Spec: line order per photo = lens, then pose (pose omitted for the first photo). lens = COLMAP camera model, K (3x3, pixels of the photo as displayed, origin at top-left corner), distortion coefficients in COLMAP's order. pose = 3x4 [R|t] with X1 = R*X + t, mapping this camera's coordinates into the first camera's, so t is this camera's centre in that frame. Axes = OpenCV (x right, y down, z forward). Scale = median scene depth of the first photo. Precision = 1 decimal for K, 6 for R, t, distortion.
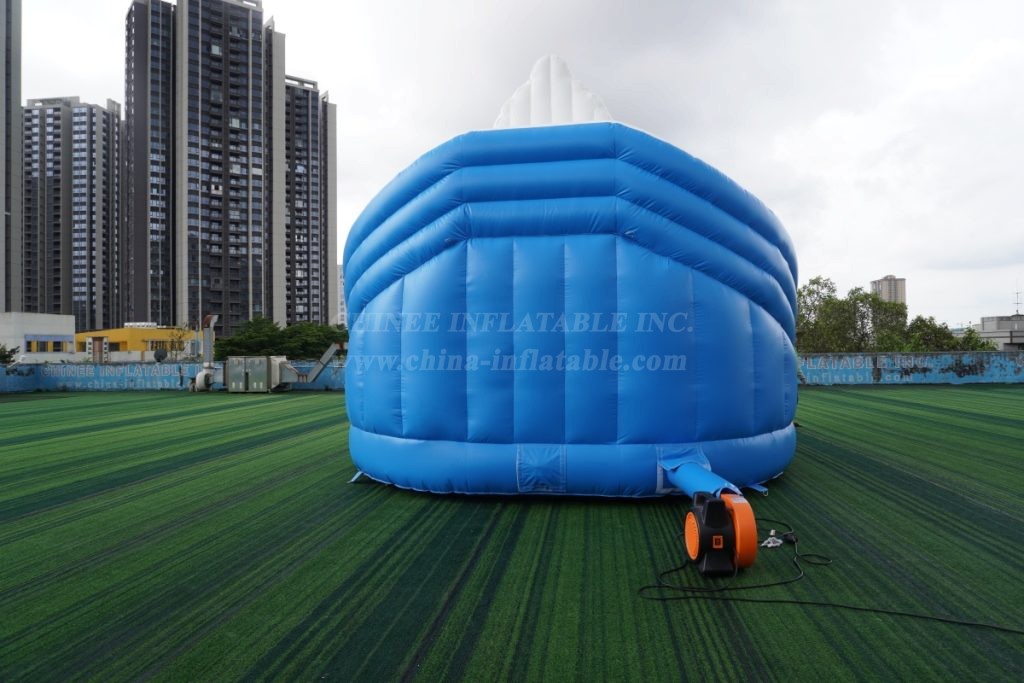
lens RADIAL K [[674.5, 0, 511.4], [0, 674.5, 340.7], [0, 0, 1]] dist [-0.031161, 0.006291]
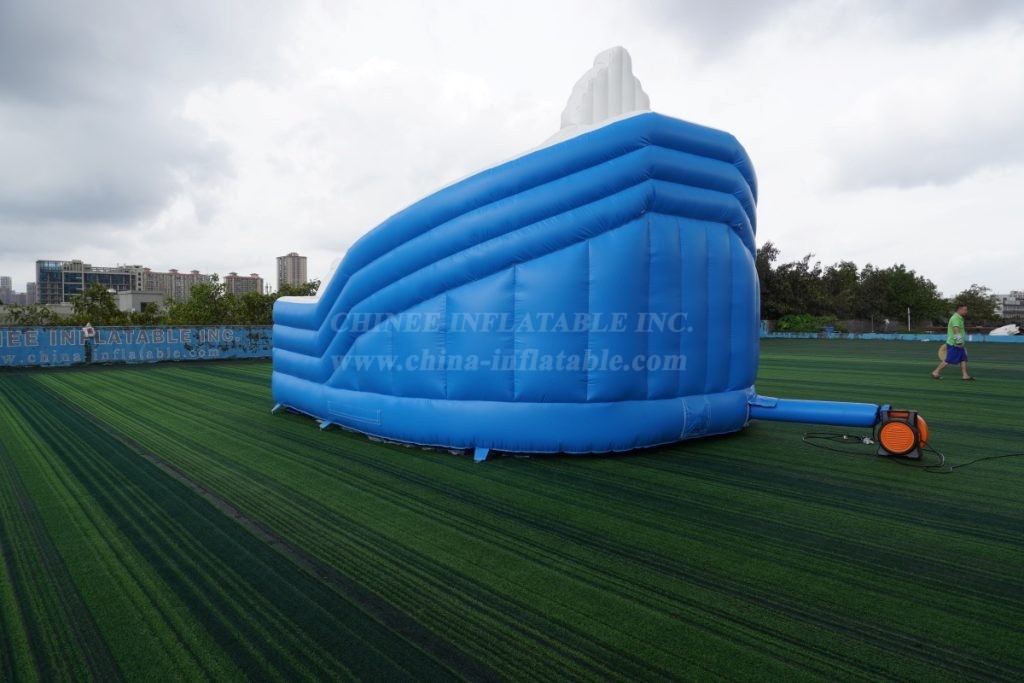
lens RADIAL K [[674.5, 0, 507.0], [0, 674.5, 345.5], [0, 0, 1]] dist [-0.031161, 0.006291]
pose [[0.679538, -0.015598, 0.733475, -1.005796], [-0.021379, 0.998928, 0.041050, 0.022087], [-0.733329, -0.043576, 0.678476, 0.428763]]
